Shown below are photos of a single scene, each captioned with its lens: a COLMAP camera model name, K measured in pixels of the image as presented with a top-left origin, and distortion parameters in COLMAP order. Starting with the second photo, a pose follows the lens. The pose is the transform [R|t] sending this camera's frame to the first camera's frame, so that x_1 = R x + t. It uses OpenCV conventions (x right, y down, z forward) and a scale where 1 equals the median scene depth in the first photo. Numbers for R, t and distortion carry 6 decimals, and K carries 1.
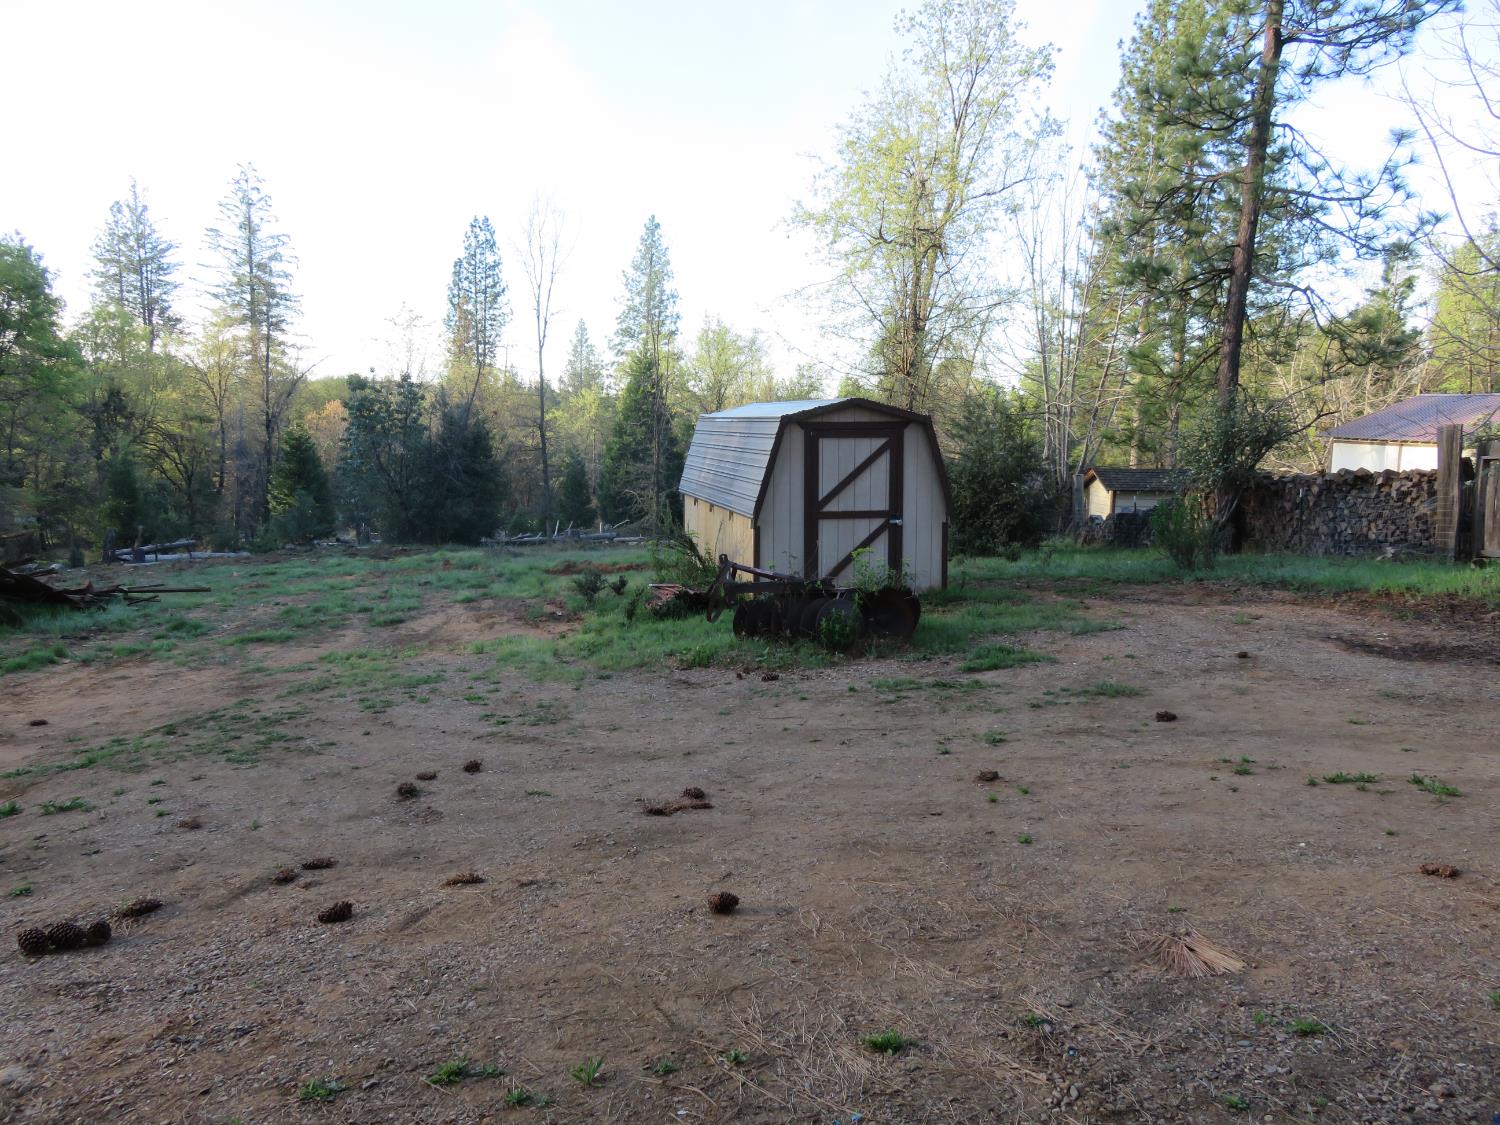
lens RADIAL K [[1110.9, 0, 750.0], [0, 1110.9, 562.5], [0, 0, 1]] dist [-0.003869, -0.001575]
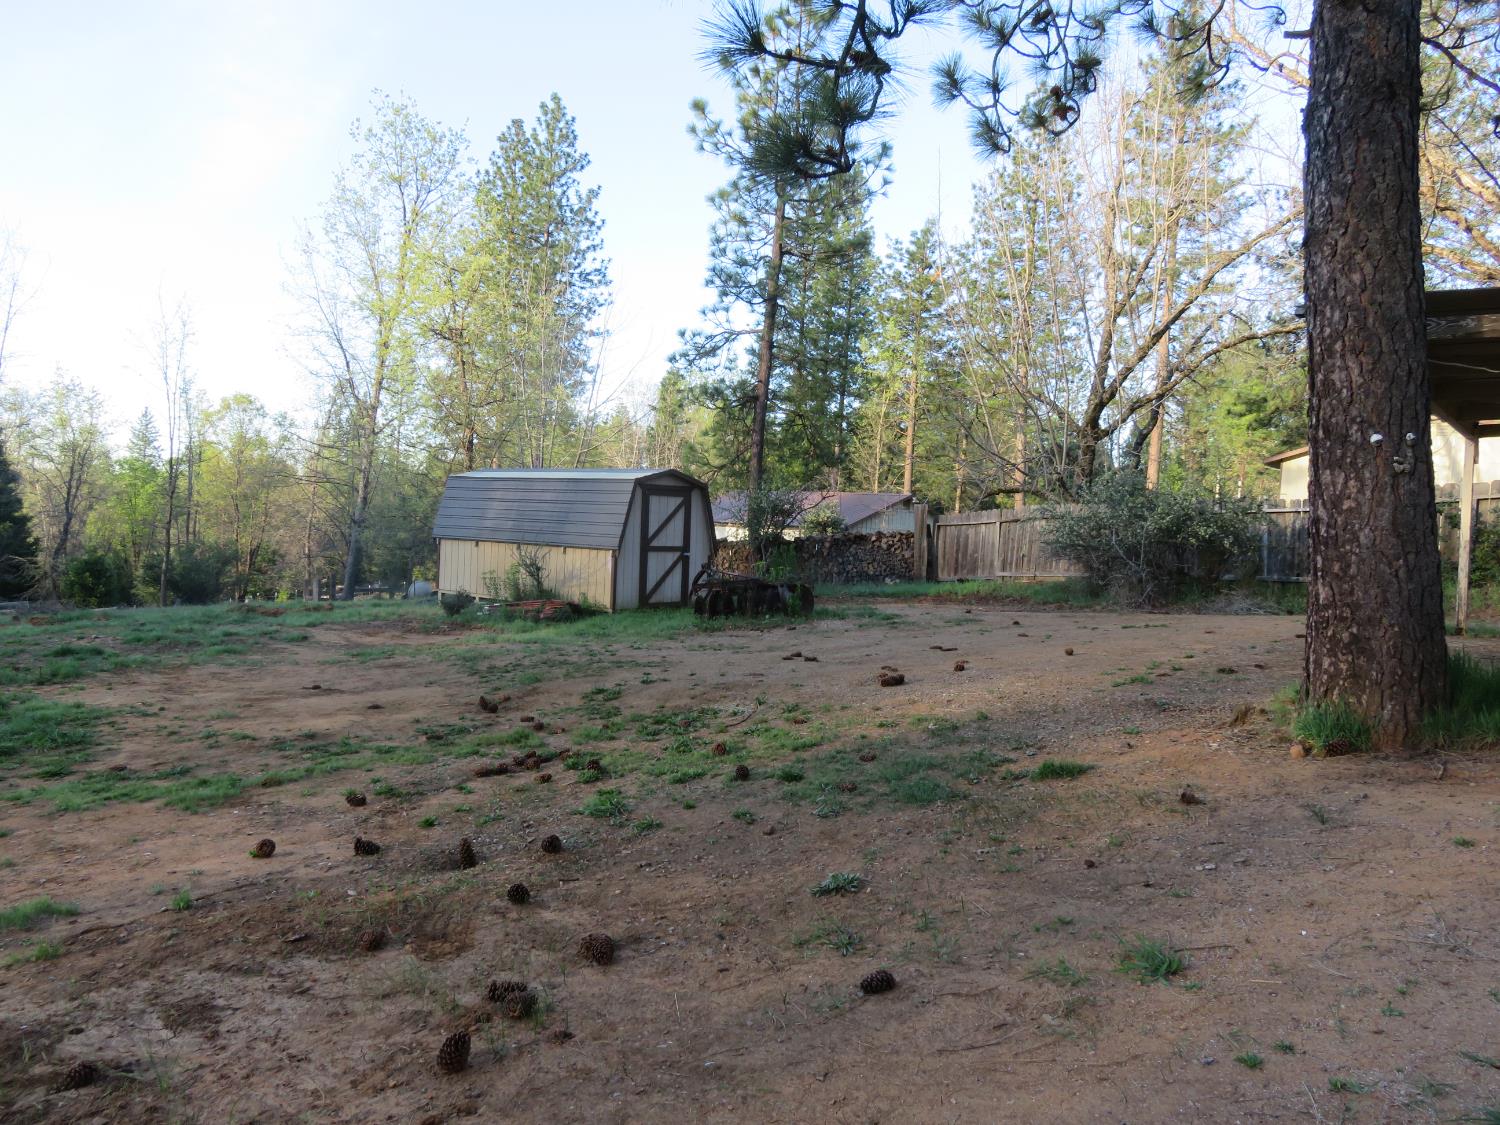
lens RADIAL K [[1110.9, 0, 750.0], [0, 1110.9, 562.5], [0, 0, 1]] dist [-0.003869, -0.001575]
pose [[0.789513, 0.007458, 0.613689, -0.706800], [0.039073, 0.997287, -0.062388, 0.069283], [-0.612489, 0.073235, 0.787079, -0.208633]]
